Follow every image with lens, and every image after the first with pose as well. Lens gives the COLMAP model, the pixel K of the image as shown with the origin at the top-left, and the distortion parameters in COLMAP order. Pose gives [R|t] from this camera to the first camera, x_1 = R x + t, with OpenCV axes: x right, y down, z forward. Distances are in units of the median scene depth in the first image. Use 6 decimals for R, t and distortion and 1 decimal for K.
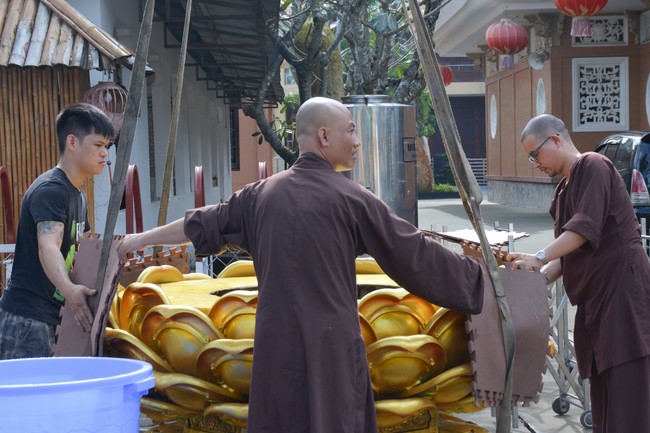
lens RADIAL K [[1129.8, 0, 325.0], [0, 1129.8, 218.9], [0, 0, 1]] dist [0.169885, 0.000000]
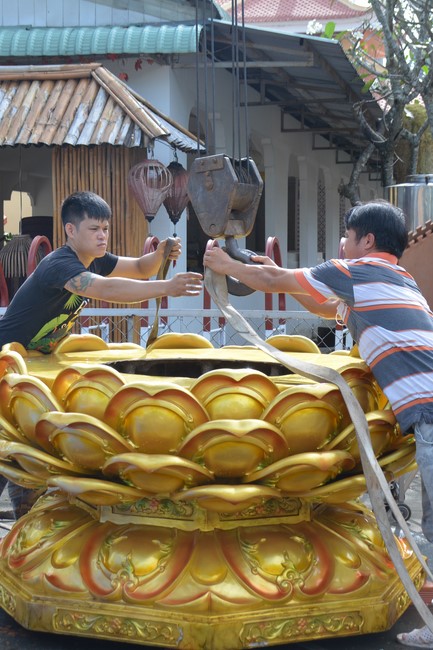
lens RADIAL K [[1040.7, 0, 216.6], [0, 1040.7, 322.8], [0, 0, 1]] dist [0.037859, 0.000000]
pose [[0.973342, 0.040662, -0.225724, 0.097625], [-0.033875, 0.998852, 0.033861, -0.002446], [0.226842, -0.025312, 0.973603, 0.060261]]
